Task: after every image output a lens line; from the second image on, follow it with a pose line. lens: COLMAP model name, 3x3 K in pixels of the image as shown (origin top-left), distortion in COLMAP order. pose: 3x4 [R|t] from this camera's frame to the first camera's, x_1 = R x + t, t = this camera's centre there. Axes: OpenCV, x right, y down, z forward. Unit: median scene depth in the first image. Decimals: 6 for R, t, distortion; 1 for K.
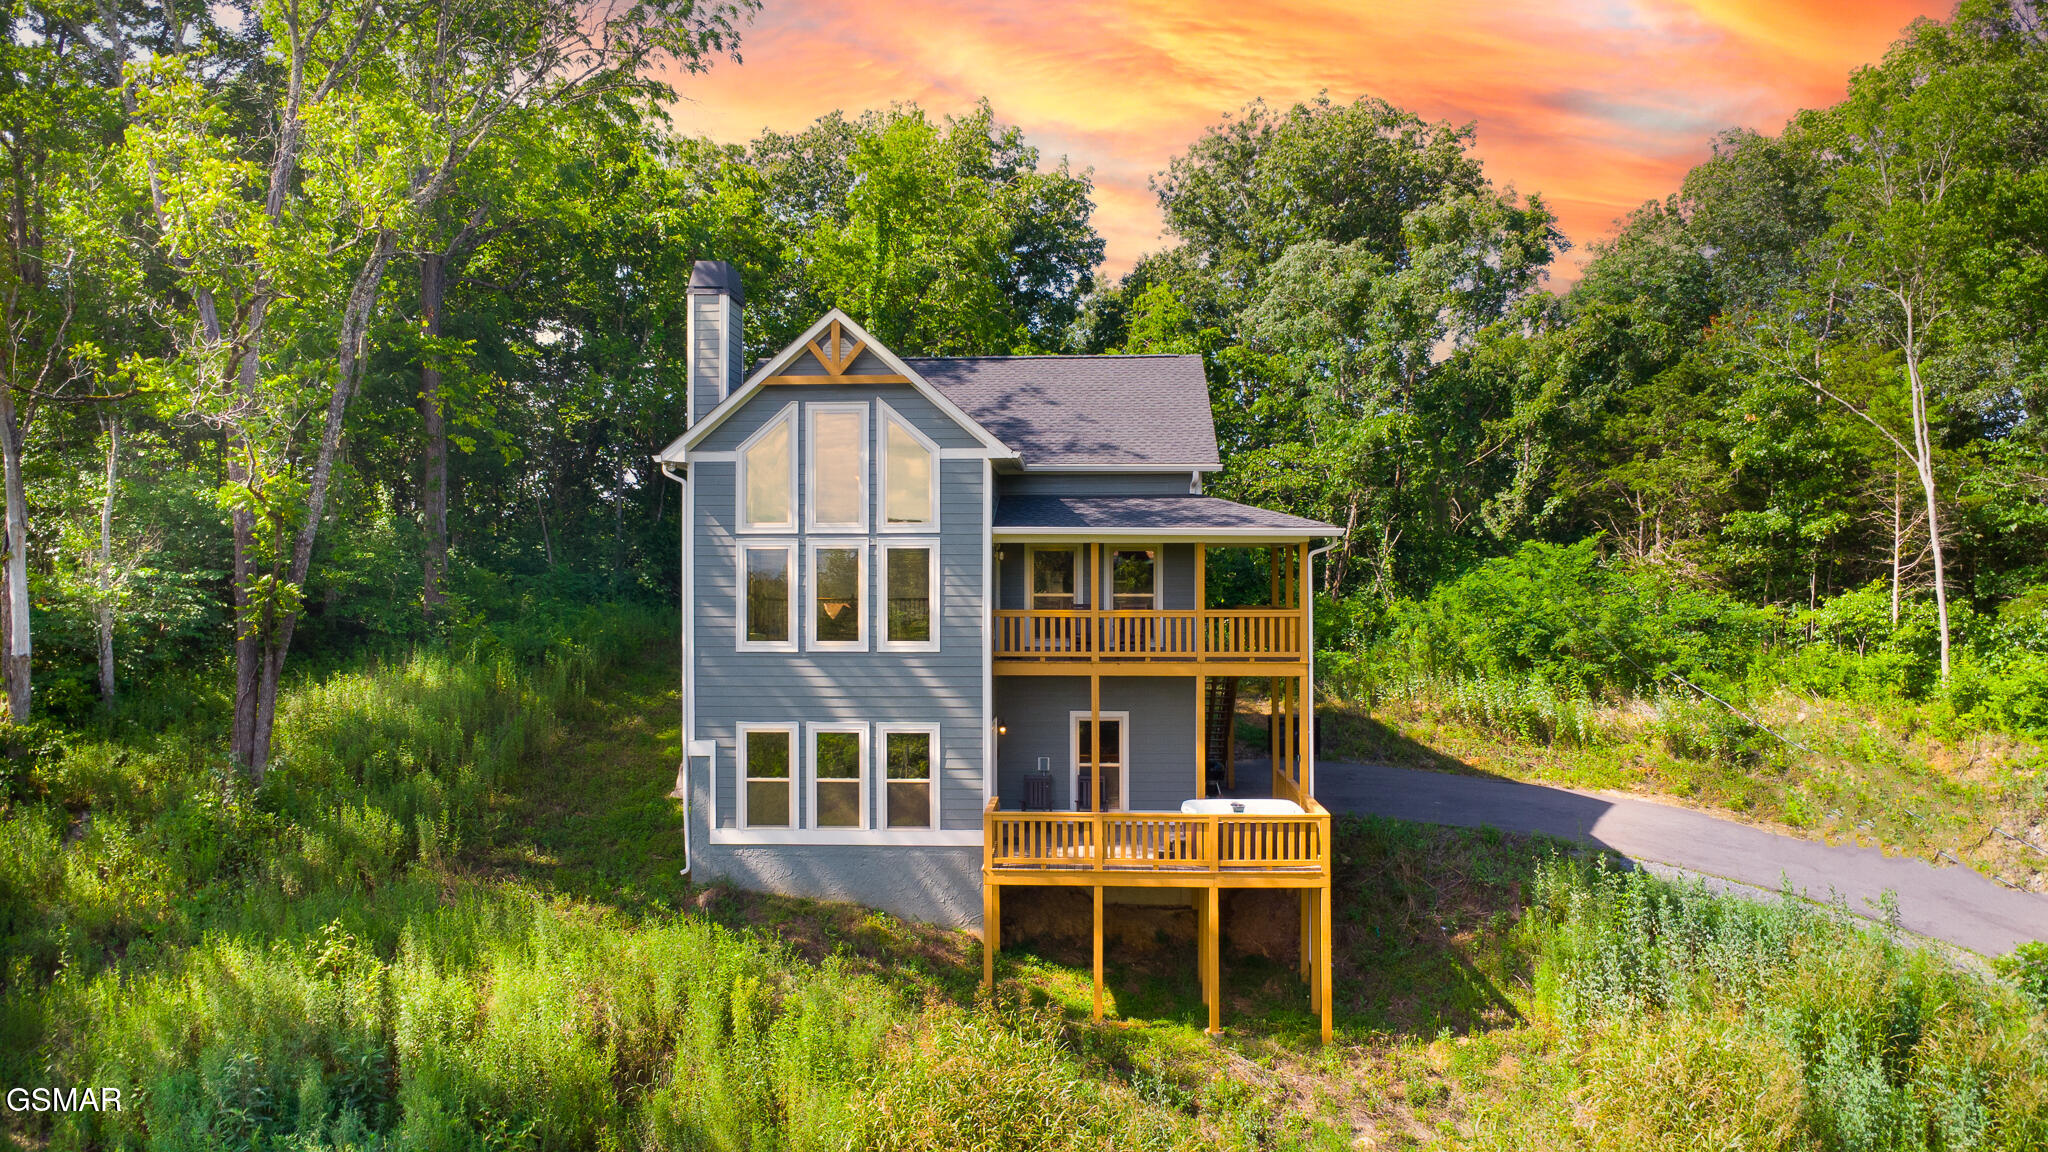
lens RADIAL K [[1483.6, 0, 992.7], [0, 1483.6, 572.3], [0, 0, 1]] dist [0.008881, 0.007275]
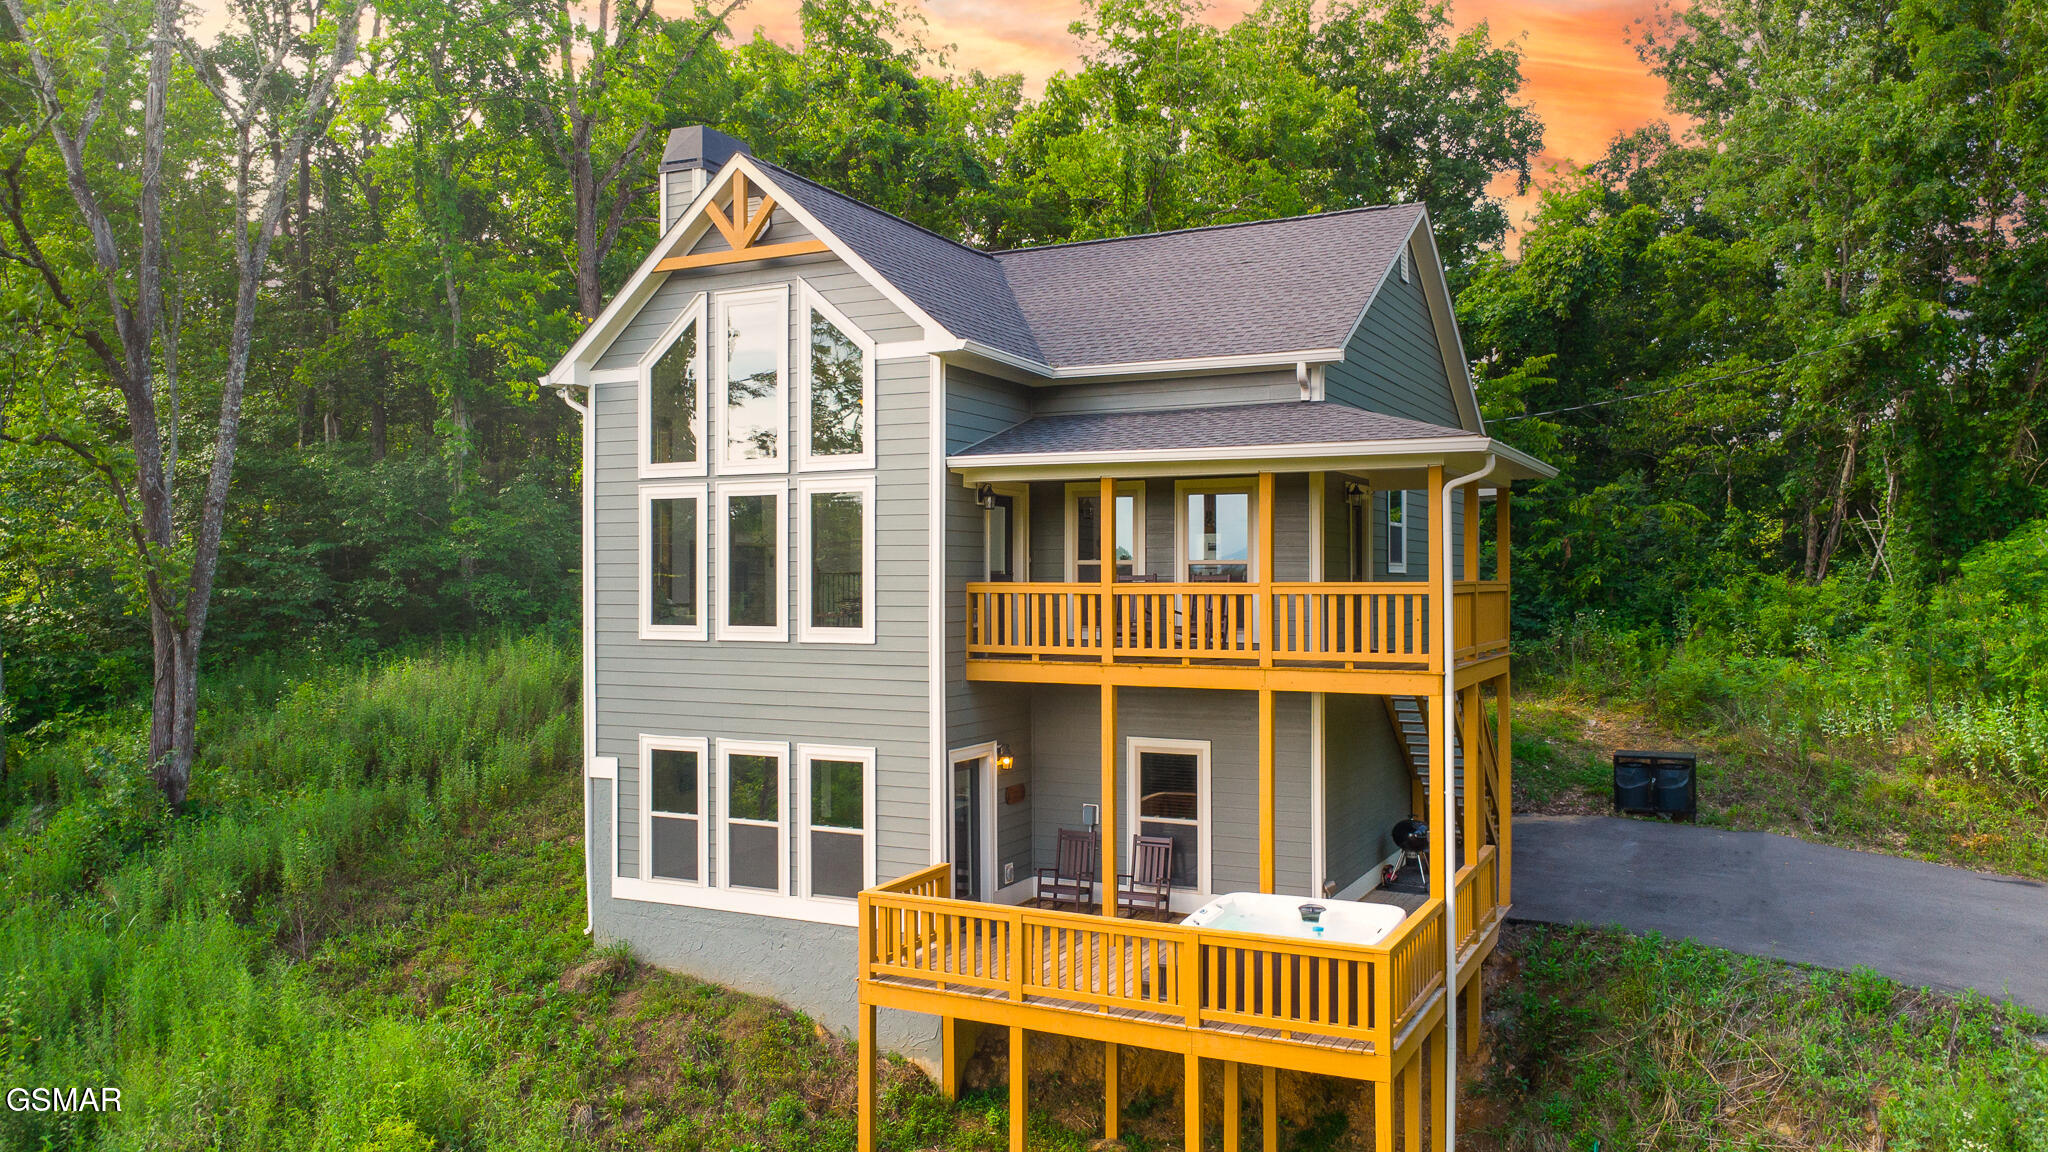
lens RADIAL K [[1483.6, 0, 992.7], [0, 1483.6, 572.3], [0, 0, 1]] dist [0.008881, 0.007275]
pose [[0.918642, -0.002022, -0.395086, 0.279282], [0.003100, 0.999993, 0.002091, 0.019575], [0.395079, -0.003146, 0.918642, 0.394078]]
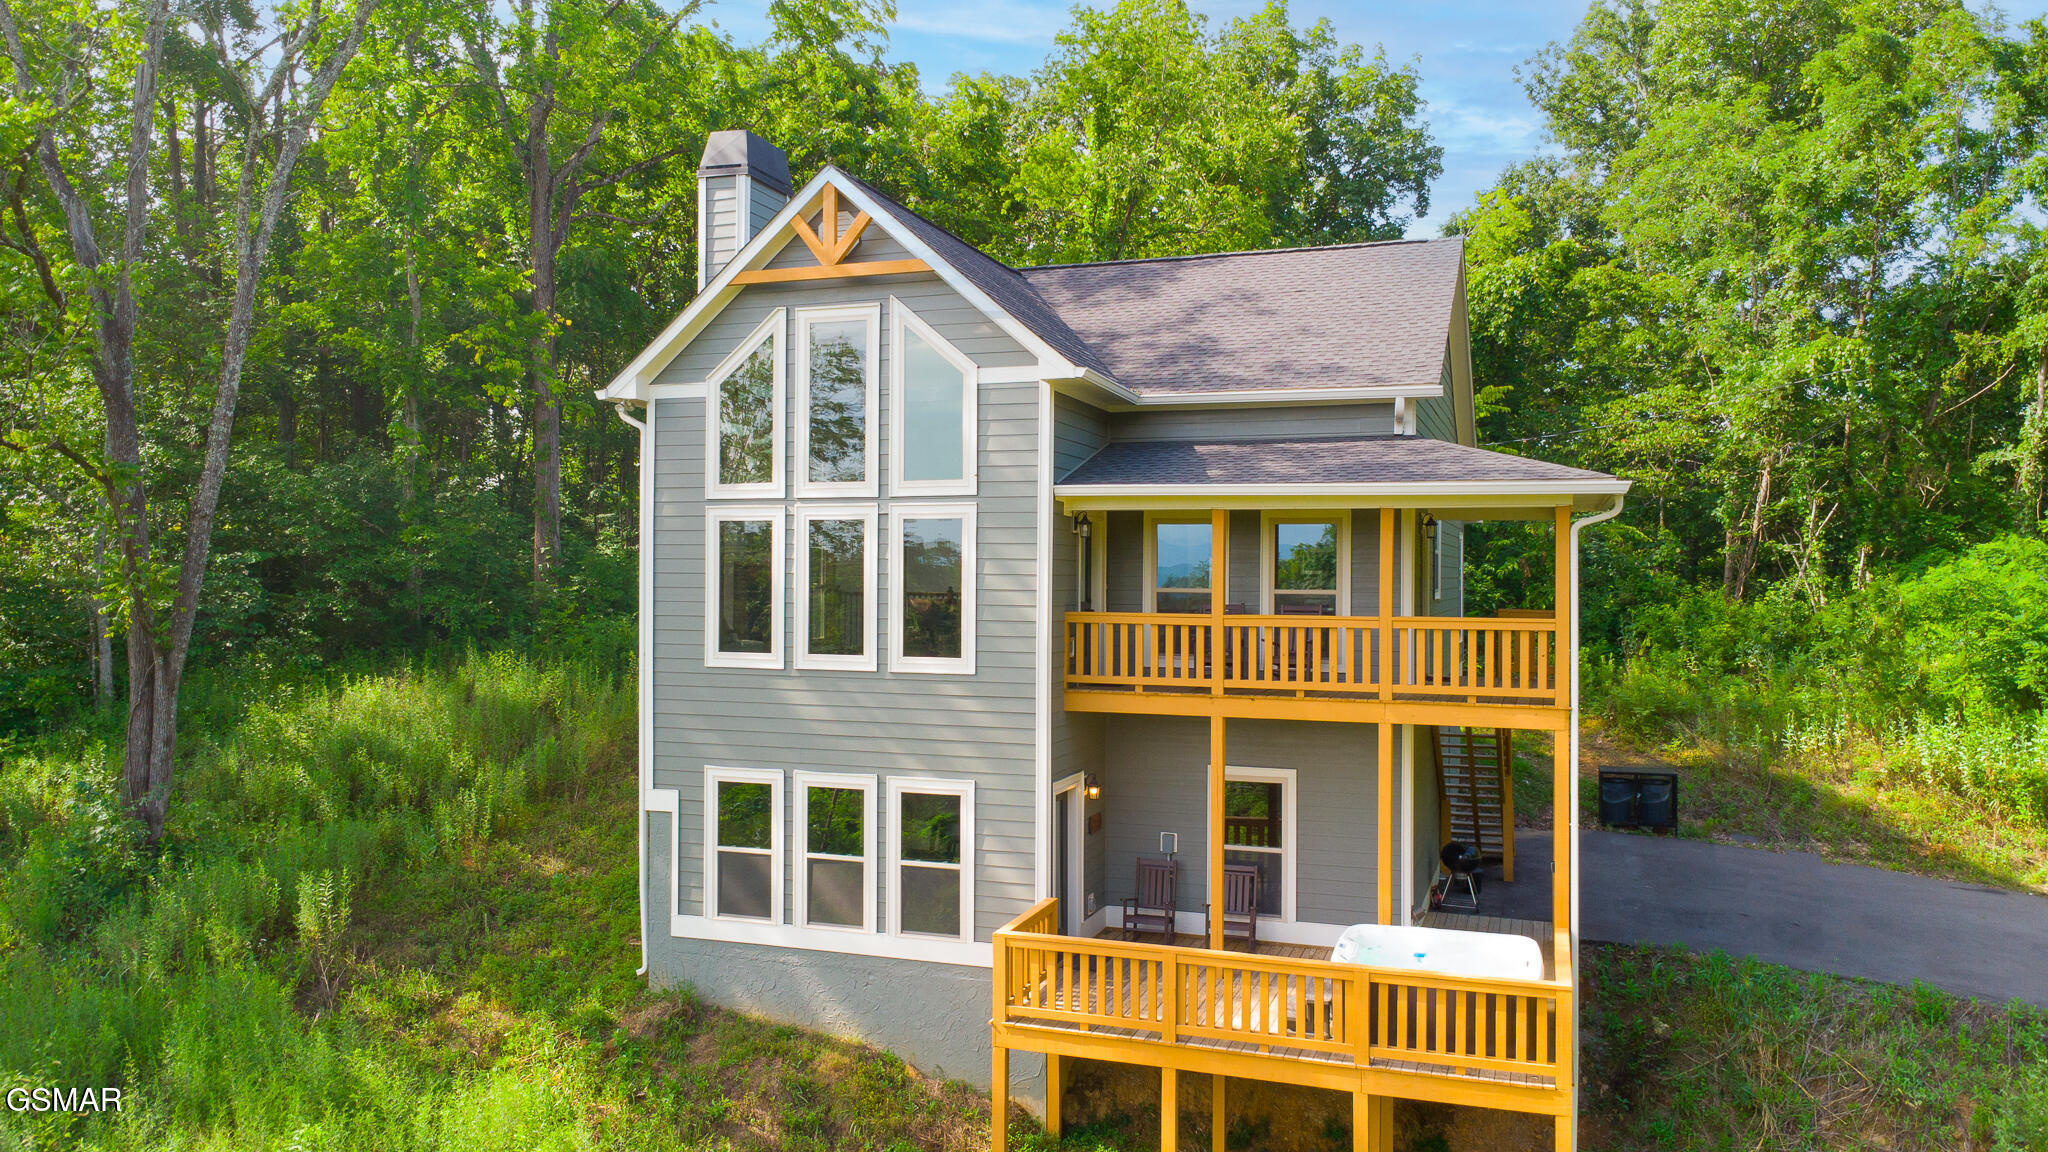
lens RADIAL K [[1492.6, 0, 998.7], [0, 1492.6, 570.5], [0, 0, 1]] dist [0.010714, -0.008561]
pose [[0.960394, 0.005924, -0.278584, 0.158865], [-0.005251, 0.999981, 0.003159, 0.004980], [0.278597, -0.001571, 0.960407, 0.358018]]
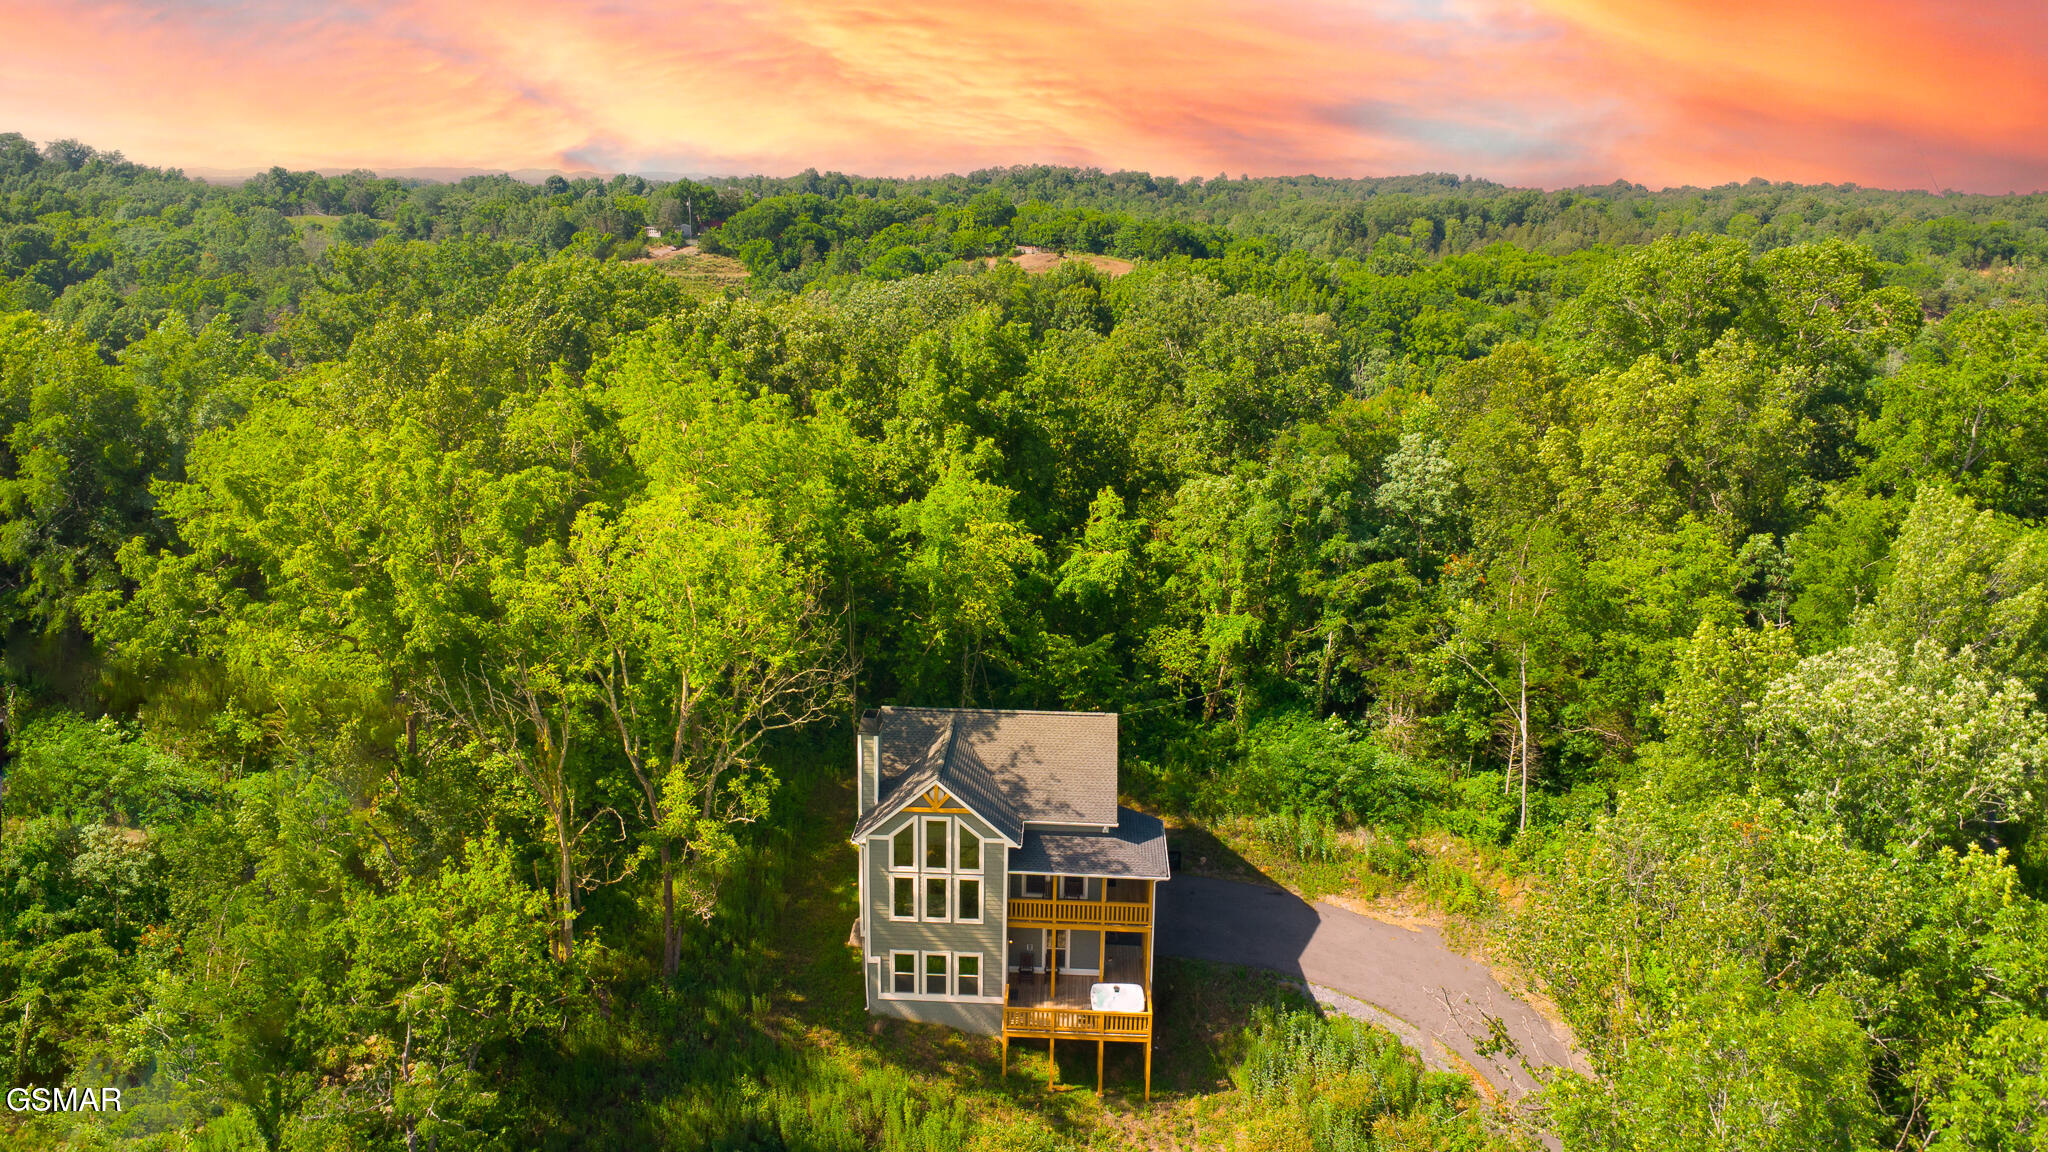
lens RADIAL K [[1483.6, 0, 992.7], [0, 1483.6, 572.3], [0, 0, 1]] dist [0.008881, 0.007275]
pose [[0.999926, 0.008077, 0.009124, -0.045570], [-0.010109, 0.967929, 0.251022, -0.990476], [-0.006804, -0.251095, 0.967938, -0.982728]]
